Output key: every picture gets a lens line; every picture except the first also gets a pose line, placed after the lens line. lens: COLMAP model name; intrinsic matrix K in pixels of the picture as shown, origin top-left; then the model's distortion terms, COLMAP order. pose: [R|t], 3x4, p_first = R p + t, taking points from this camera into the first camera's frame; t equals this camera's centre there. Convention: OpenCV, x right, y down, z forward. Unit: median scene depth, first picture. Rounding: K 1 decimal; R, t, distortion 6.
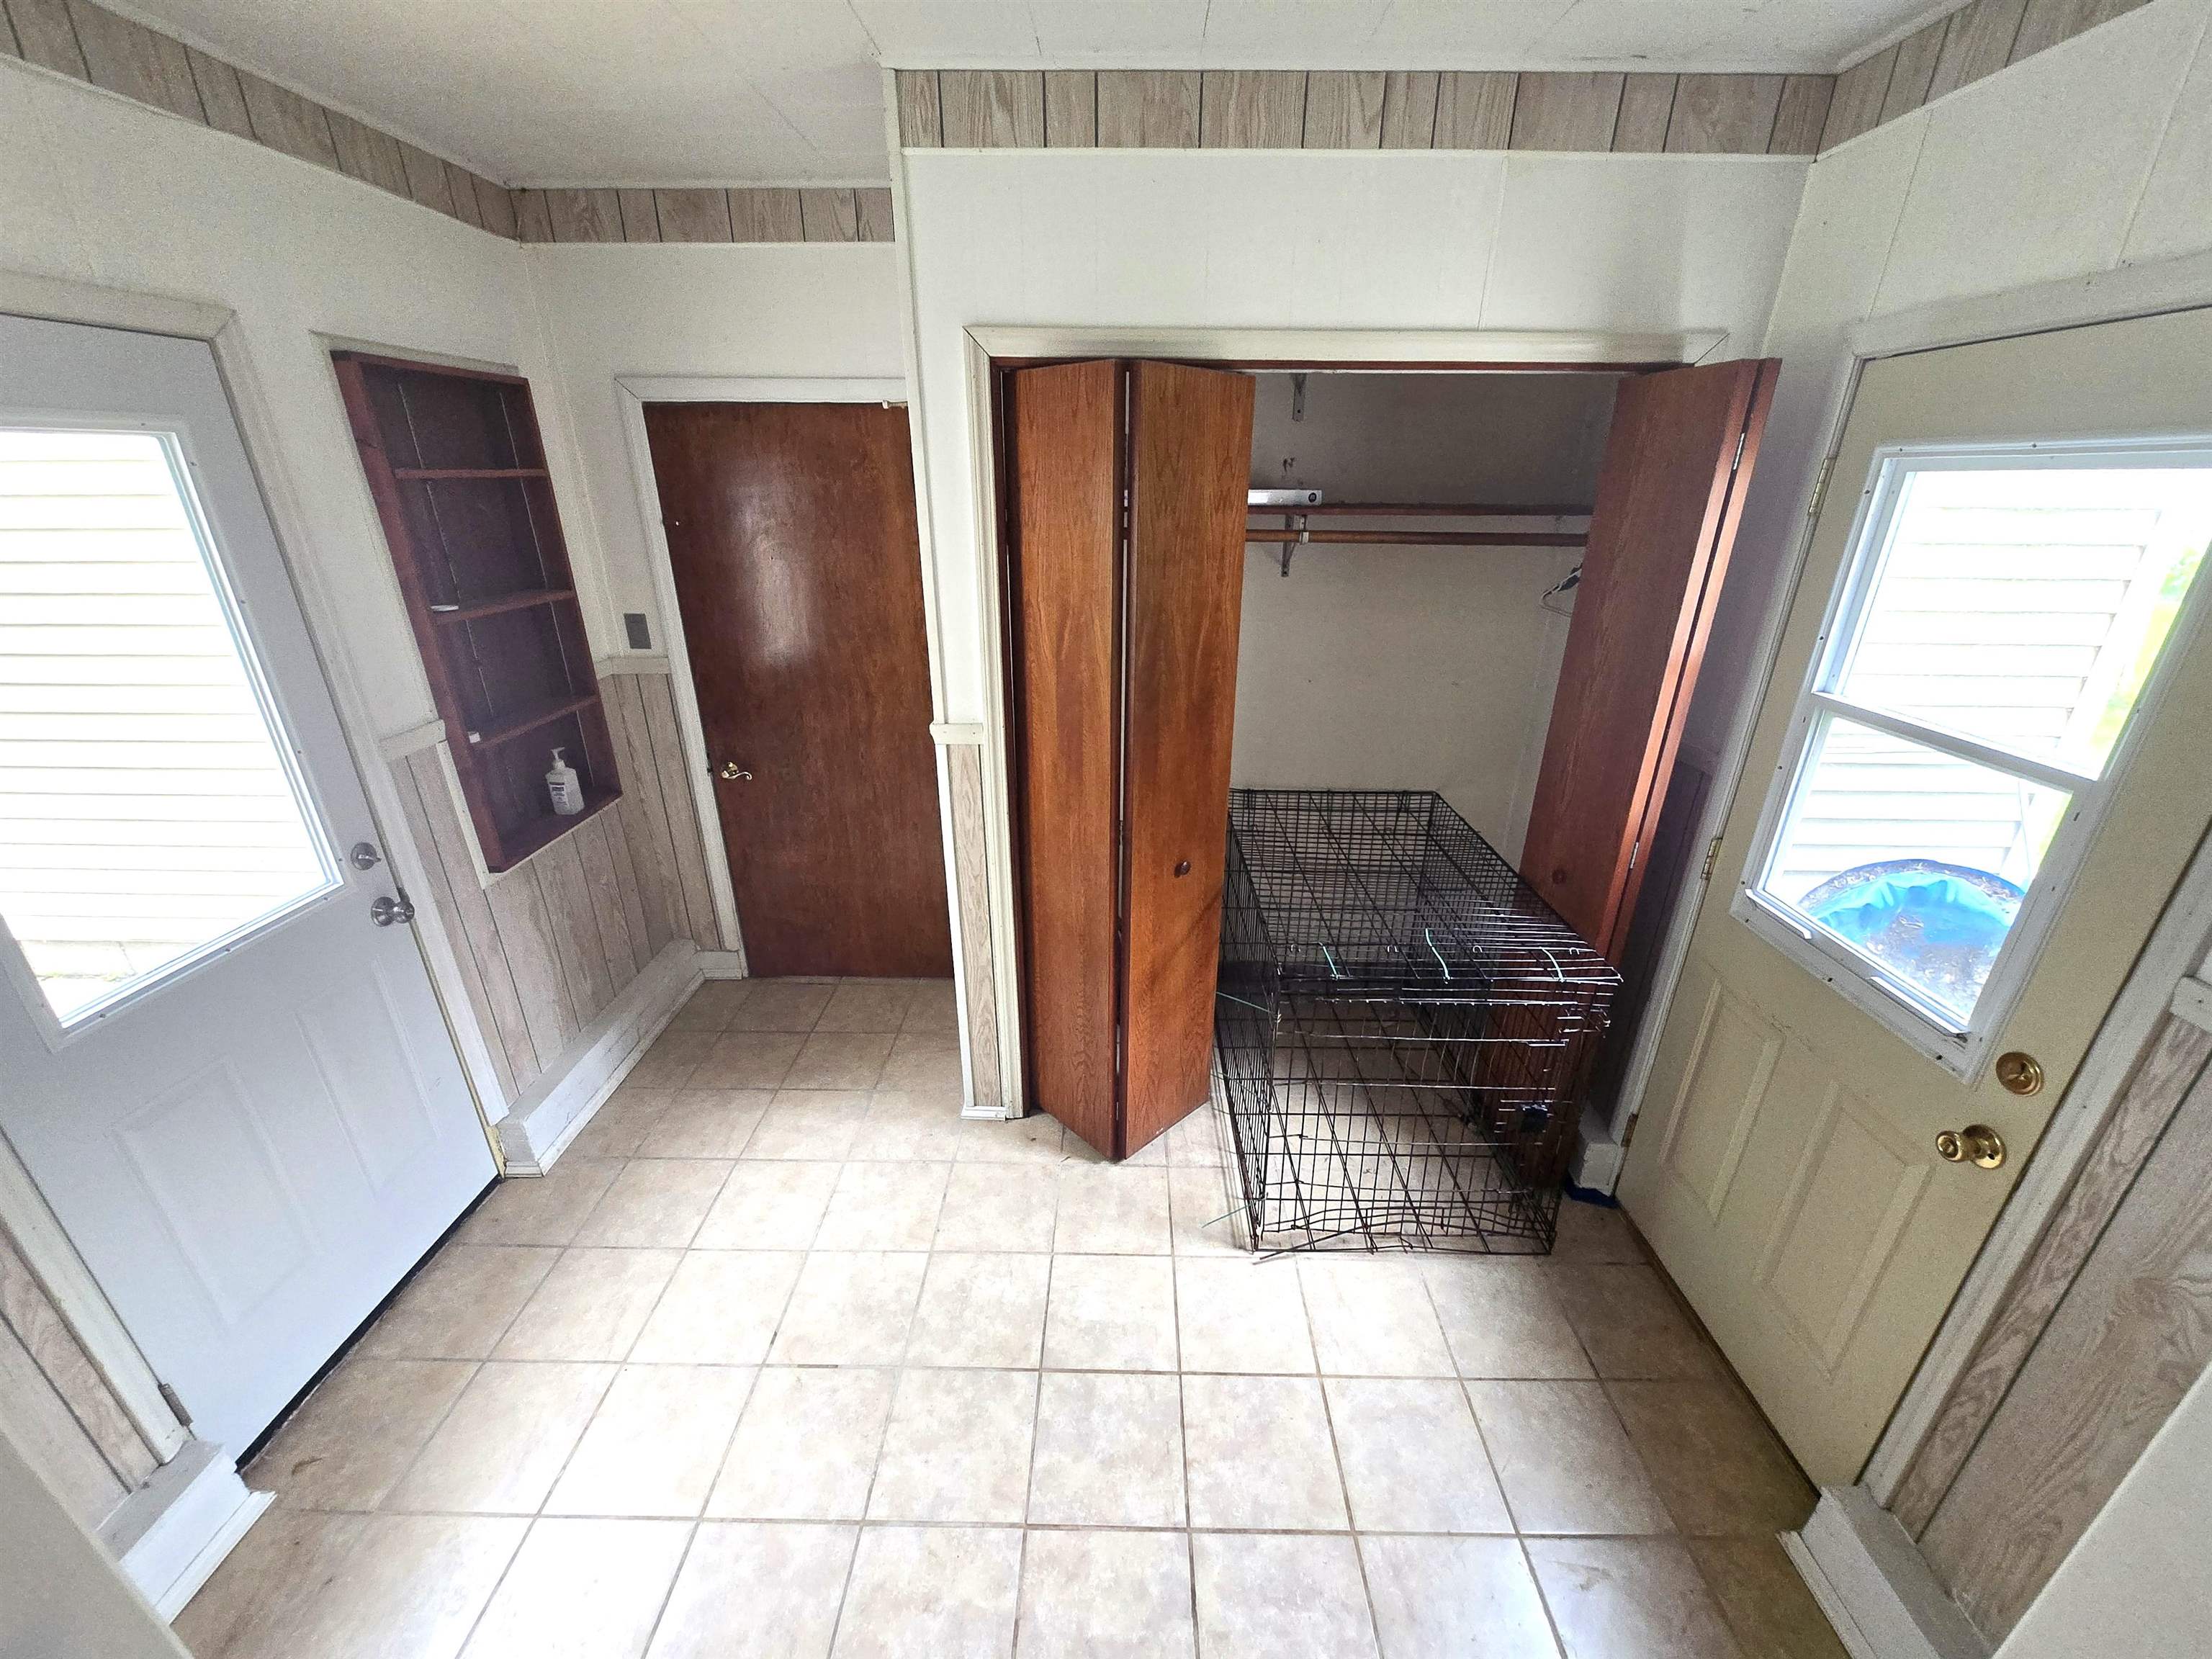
lens RADIAL K [[865.8, 0, 1117.8], [0, 865.8, 848.7], [0, 0, 1]] dist [0.006388, -0.004209]
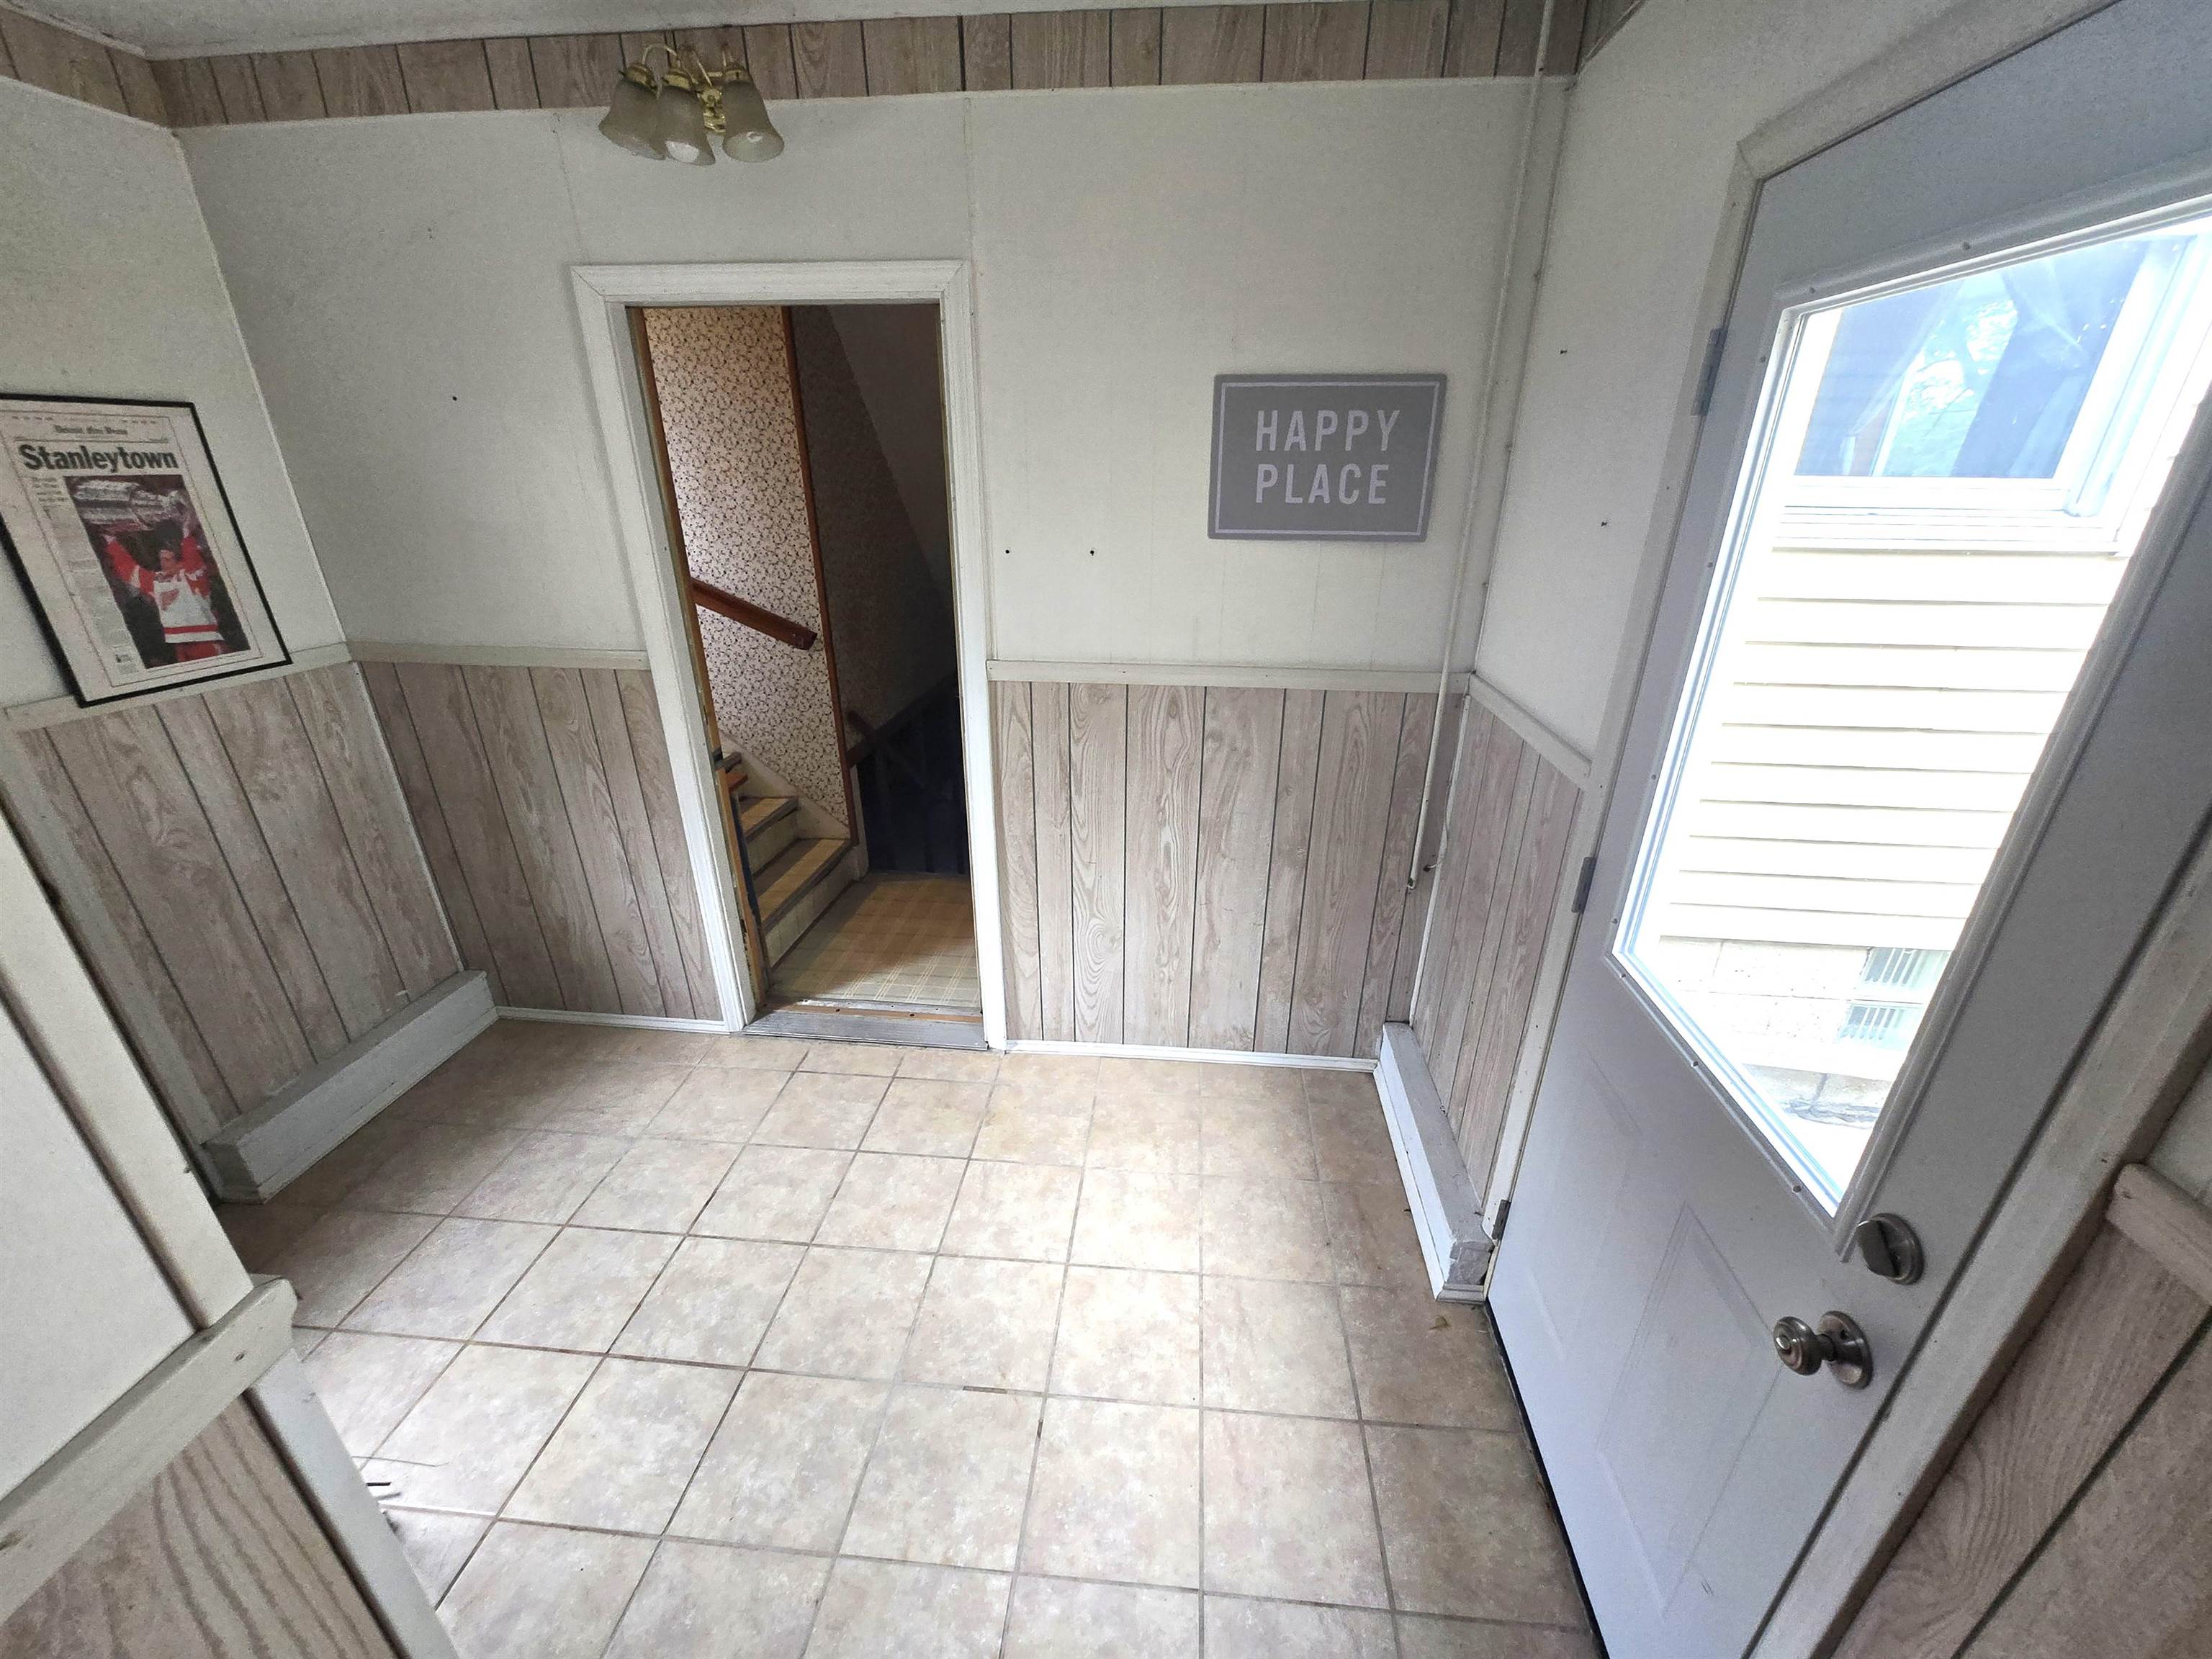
lens RADIAL K [[867.5, 0, 1118.6], [0, 867.5, 846.1], [0, 0, 1]] dist [0.007887, -0.005258]
pose [[-0.996939, -0.040212, 0.067042, -0.564809], [0.021724, 0.681289, 0.731692, -0.485722], [-0.075098, 0.730909, -0.678331, 1.285798]]
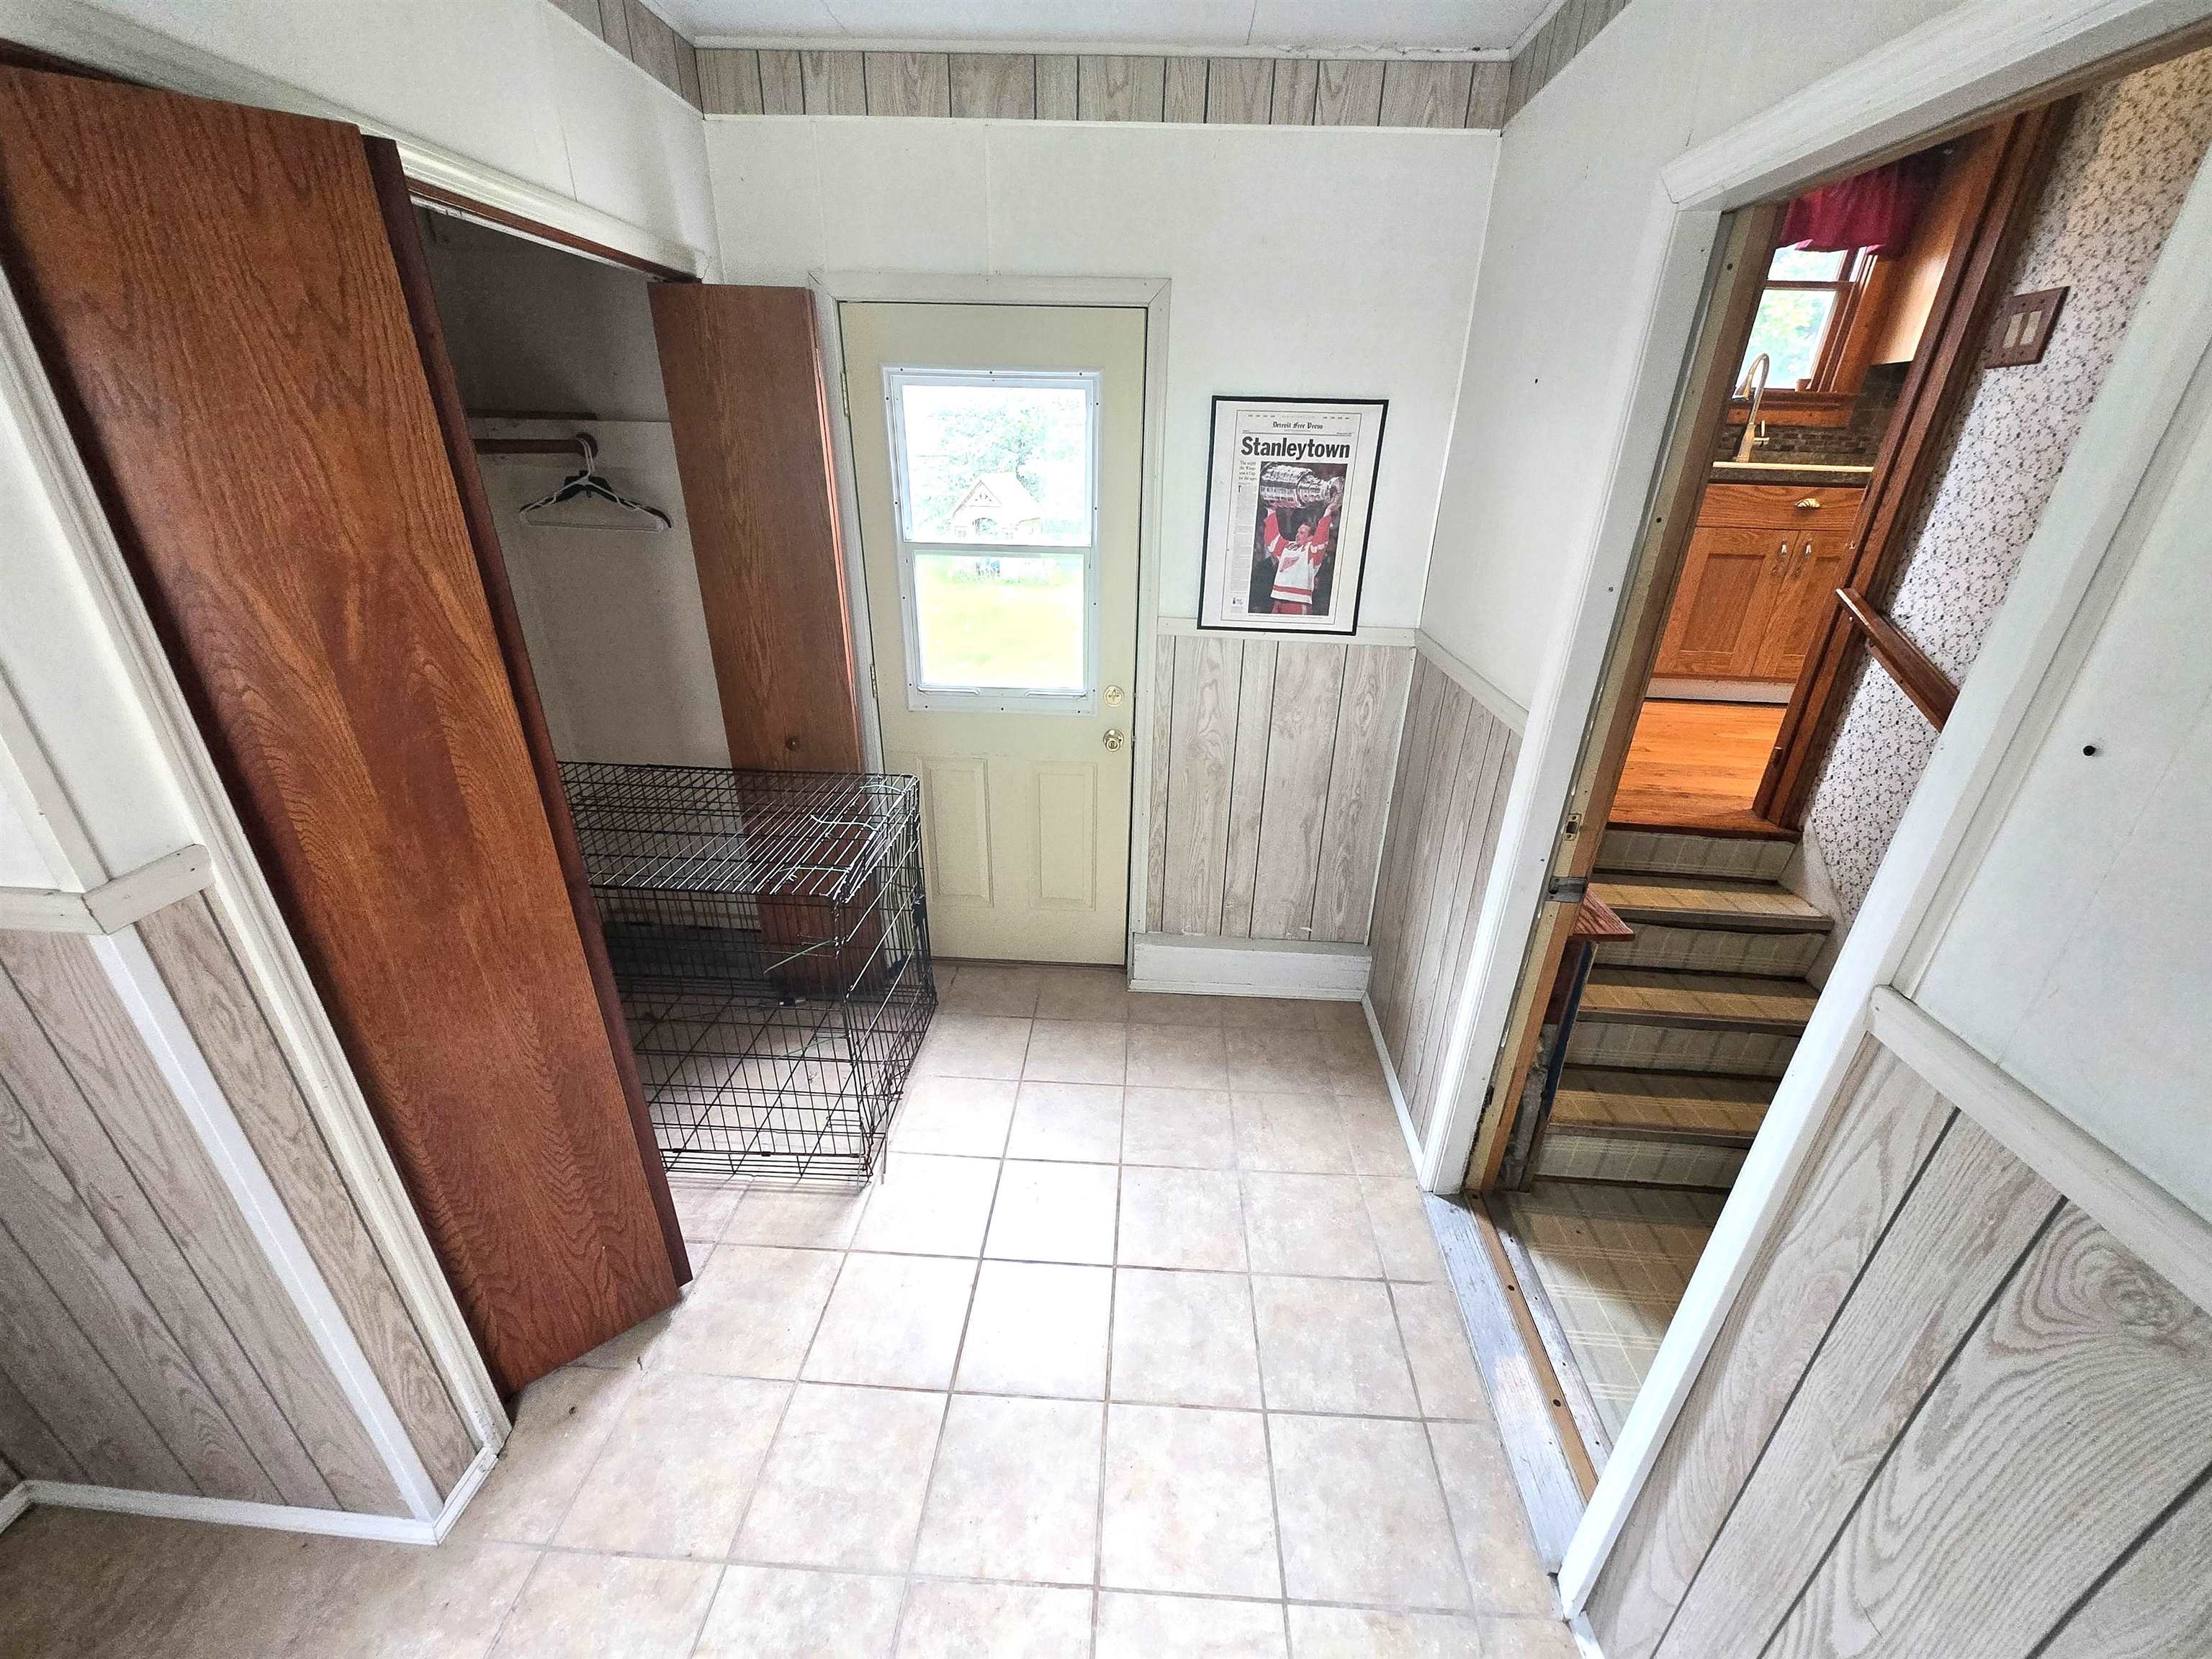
lens RADIAL K [[867.5, 0, 1118.6], [0, 867.5, 846.1], [0, 0, 1]] dist [0.007887, -0.005258]
pose [[0.035350, -0.427941, 0.903115, -0.703344], [0.373821, 0.843741, 0.385174, -0.166833], [-0.926827, 0.323987, 0.189800, 0.525783]]
